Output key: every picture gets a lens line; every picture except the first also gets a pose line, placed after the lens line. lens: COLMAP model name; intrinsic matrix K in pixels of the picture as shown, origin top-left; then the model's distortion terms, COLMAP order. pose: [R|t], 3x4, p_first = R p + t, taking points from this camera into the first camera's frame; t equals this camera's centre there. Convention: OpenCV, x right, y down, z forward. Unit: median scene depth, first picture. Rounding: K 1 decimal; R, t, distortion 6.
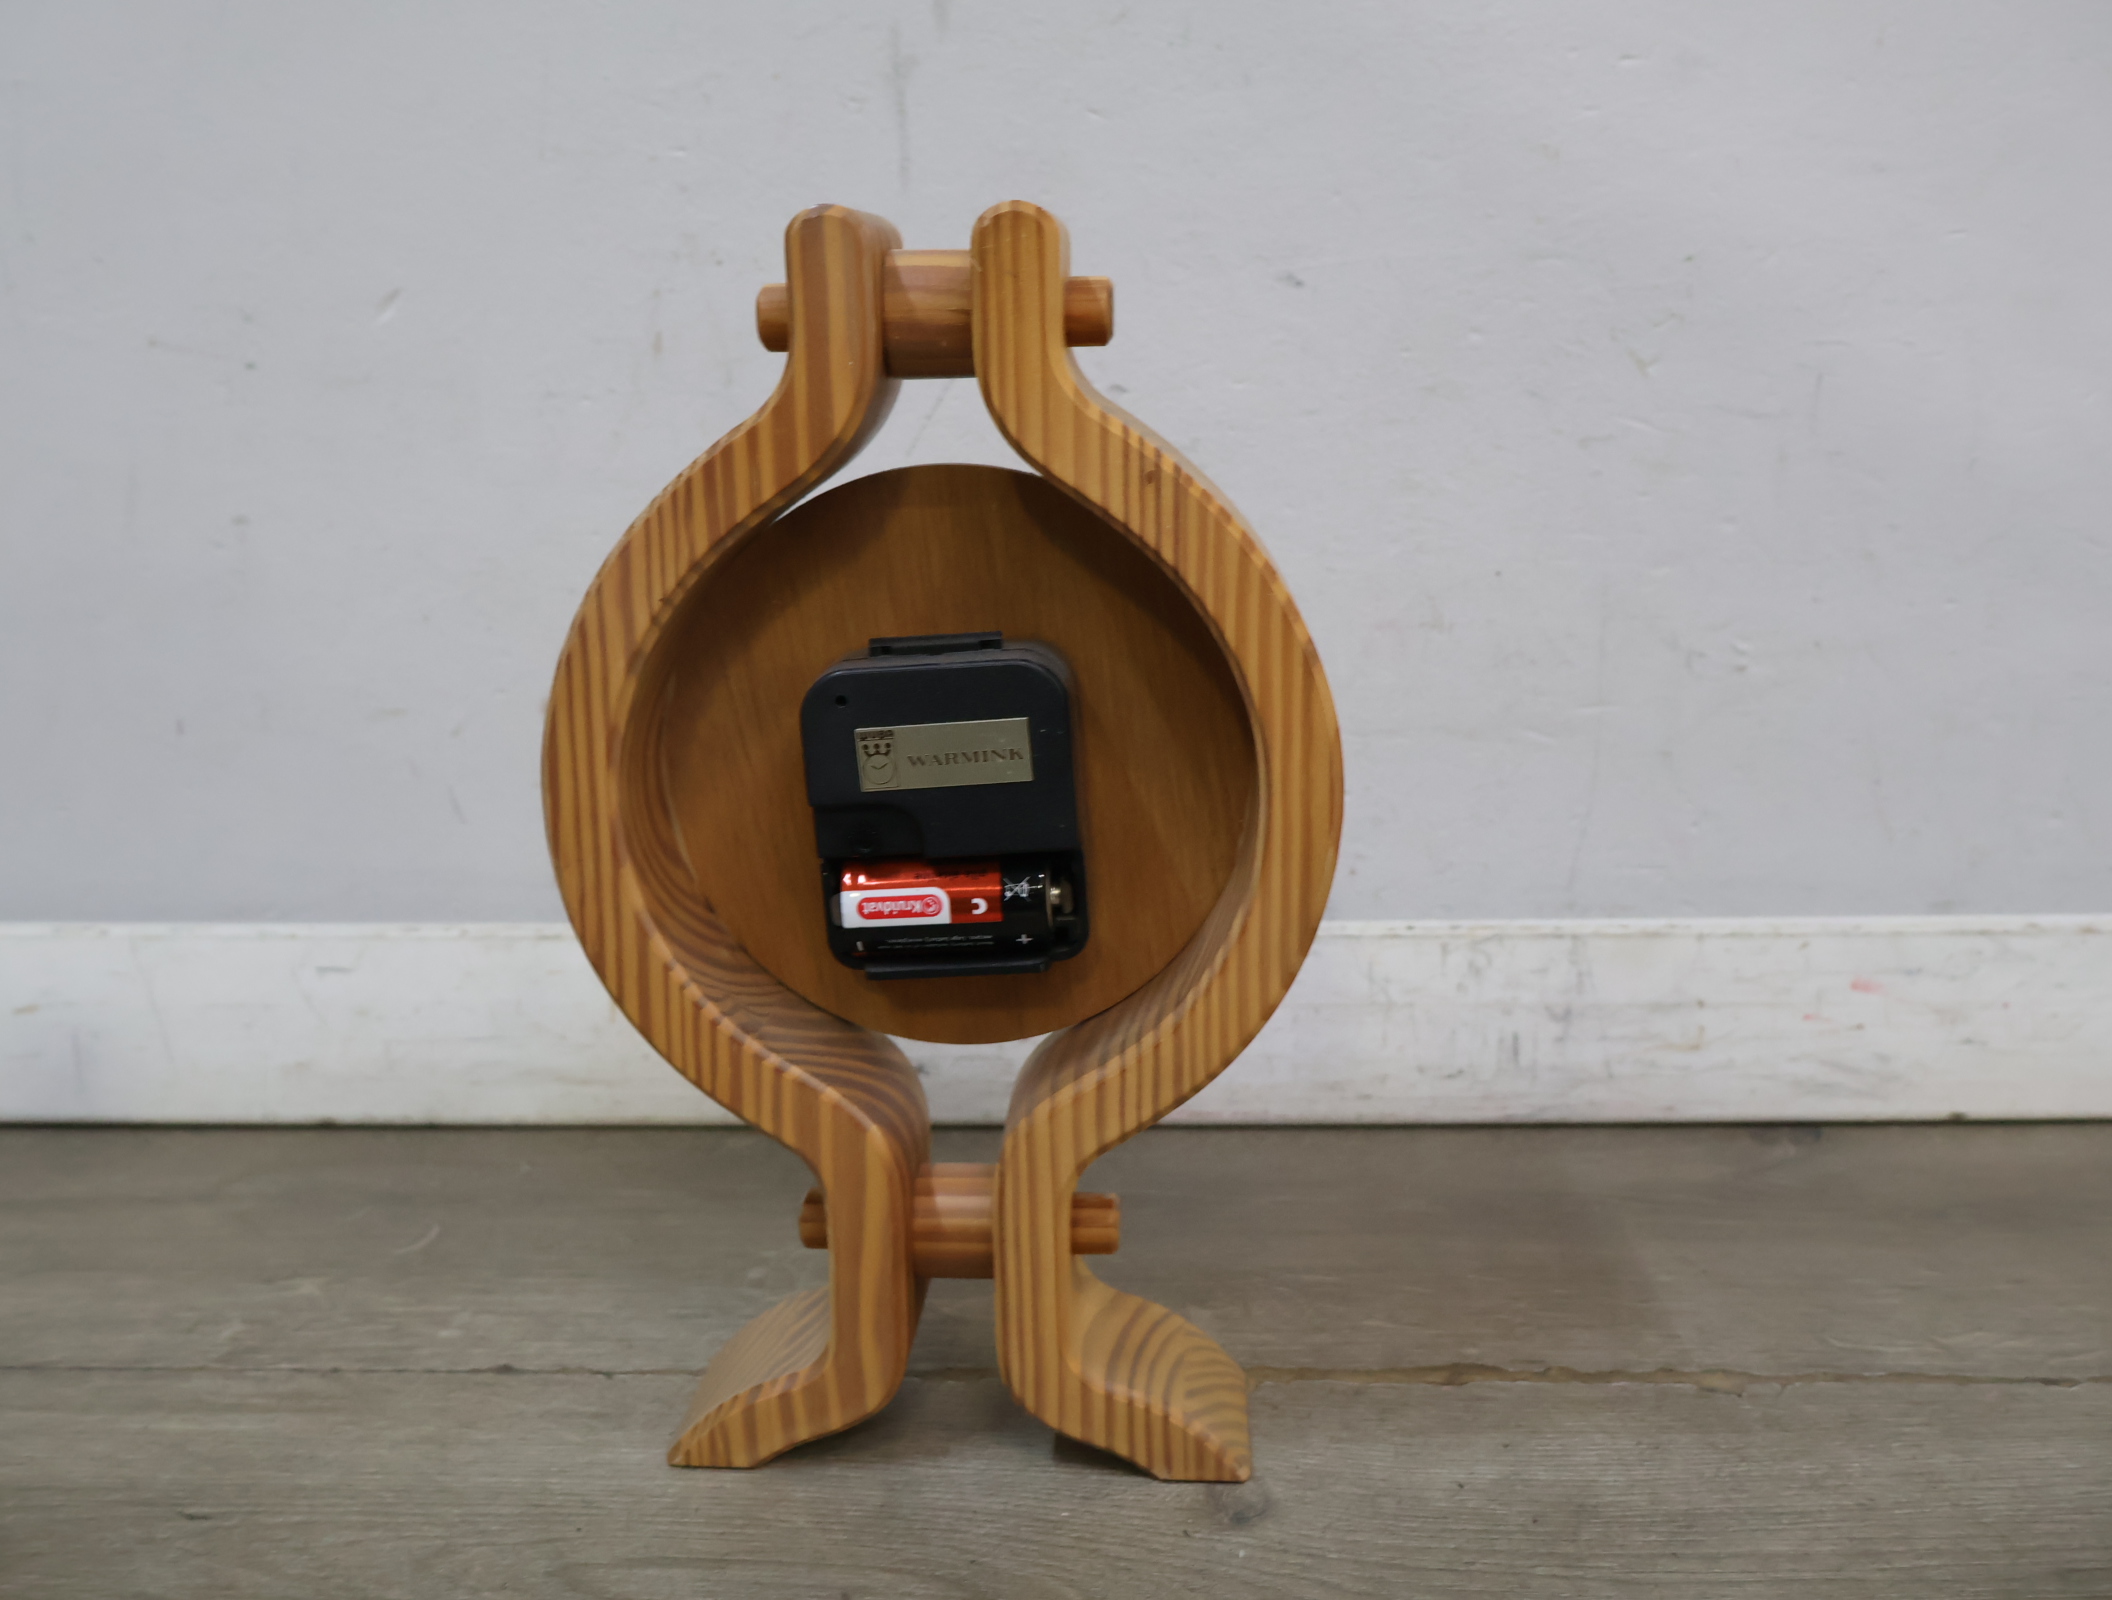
lens RADIAL K [[2072.4, 0, 1041.6], [0, 2072.4, 791.2], [0, 0, 1]] dist [0.011653, 0.000000]
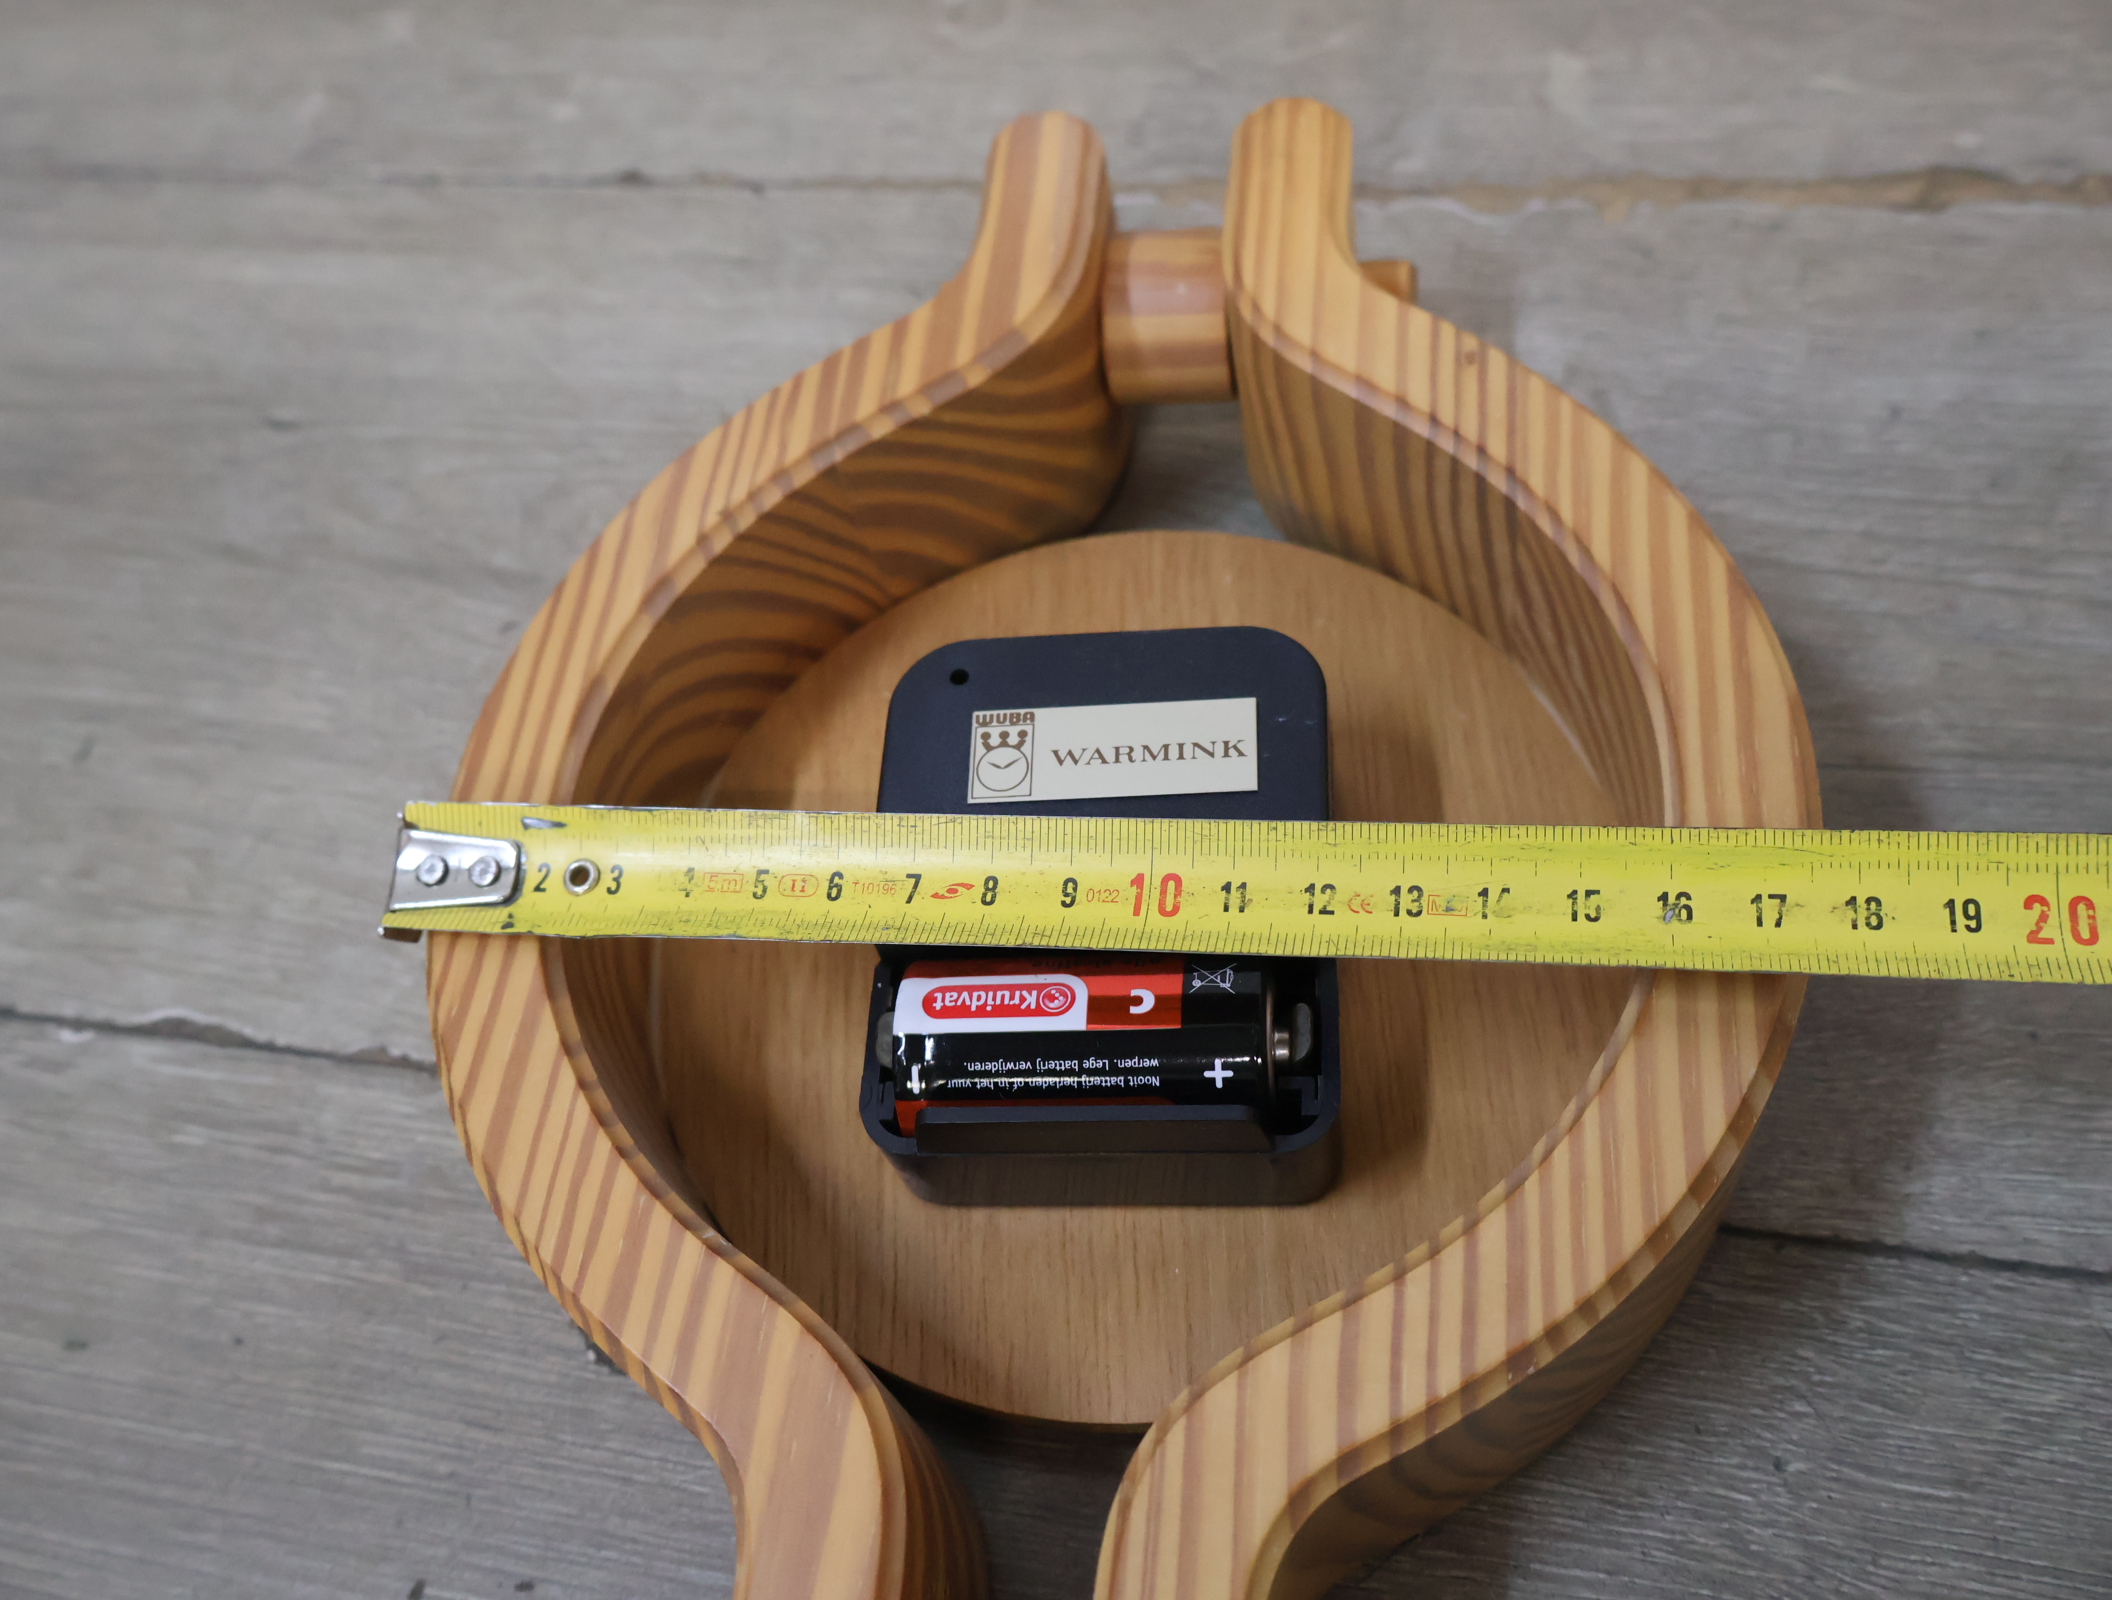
lens RADIAL K [[2072.4, 0, 1042.1], [0, 2072.4, 782.8], [0, 0, 1]] dist [0.011653, 0.000000]
pose [[0.977881, 0.053693, -0.202151, 0.050237], [0.107251, 0.701034, 0.705016, -0.077669], [0.179569, -0.711103, 0.679770, 0.280908]]
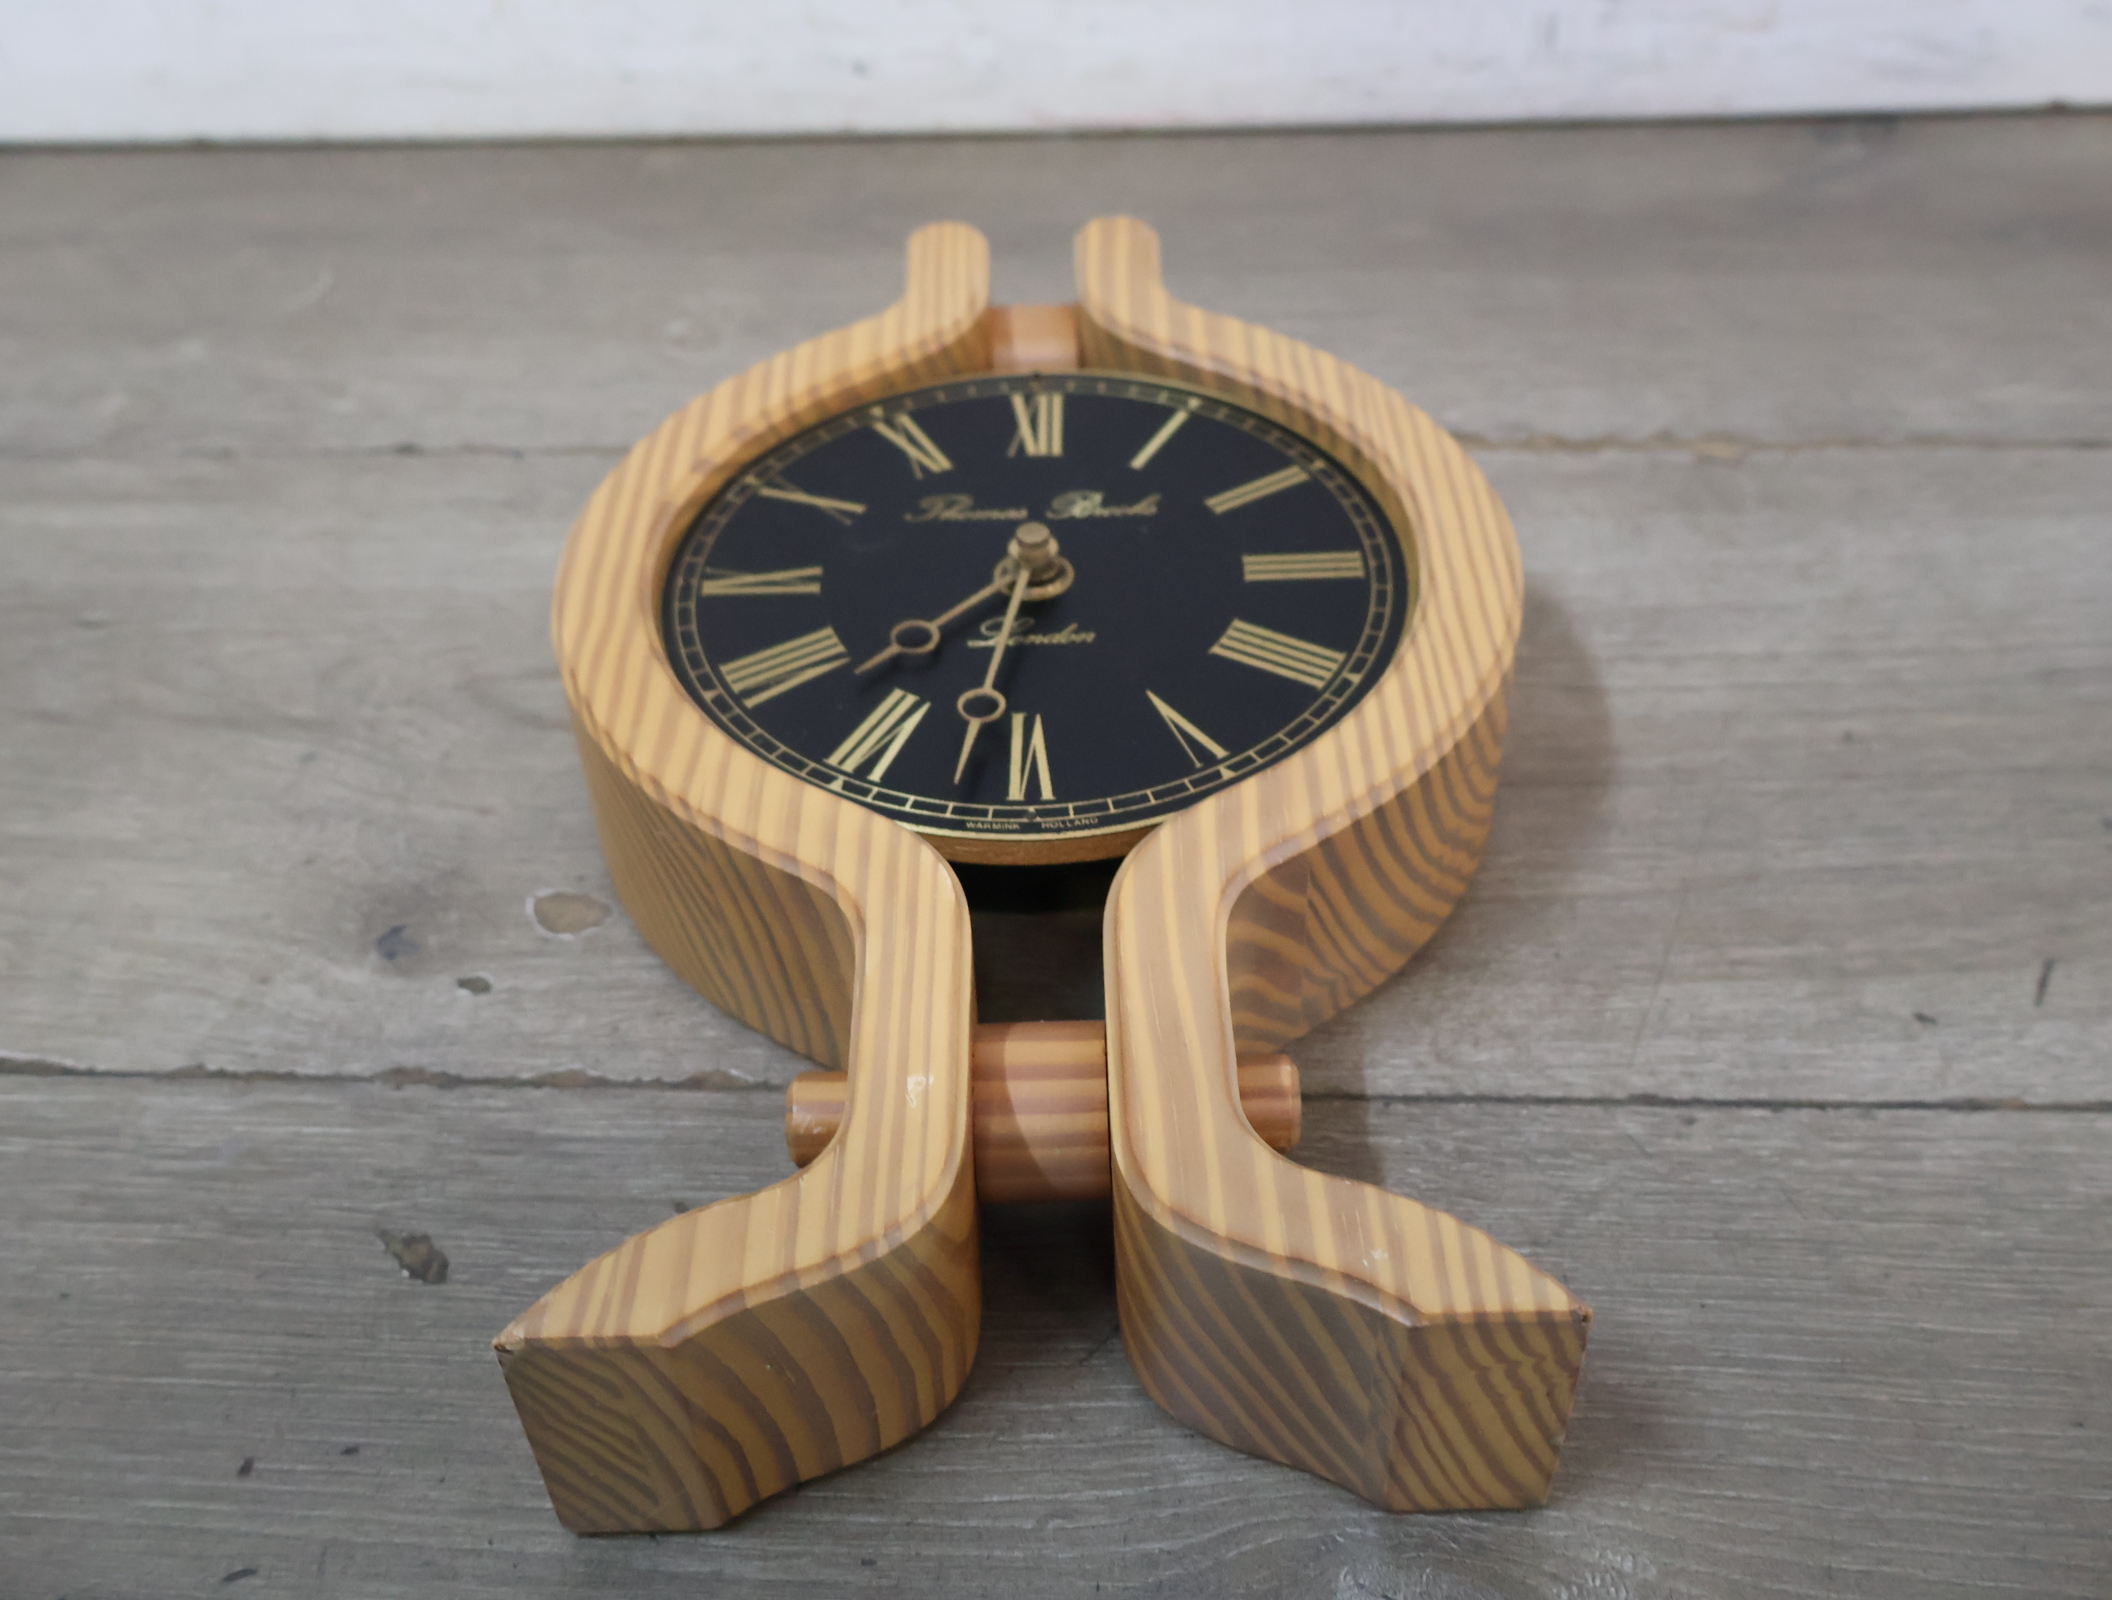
lens RADIAL K [[2072.4, 0, 1042.3], [0, 2072.4, 788.5], [0, 0, 1]] dist [0.011653, 0.000000]
pose [[0.999518, -0.008407, -0.029885, 0.043750], [0.022233, 0.865706, 0.500059, -0.040356], [0.021668, -0.500483, 0.865475, 0.103365]]
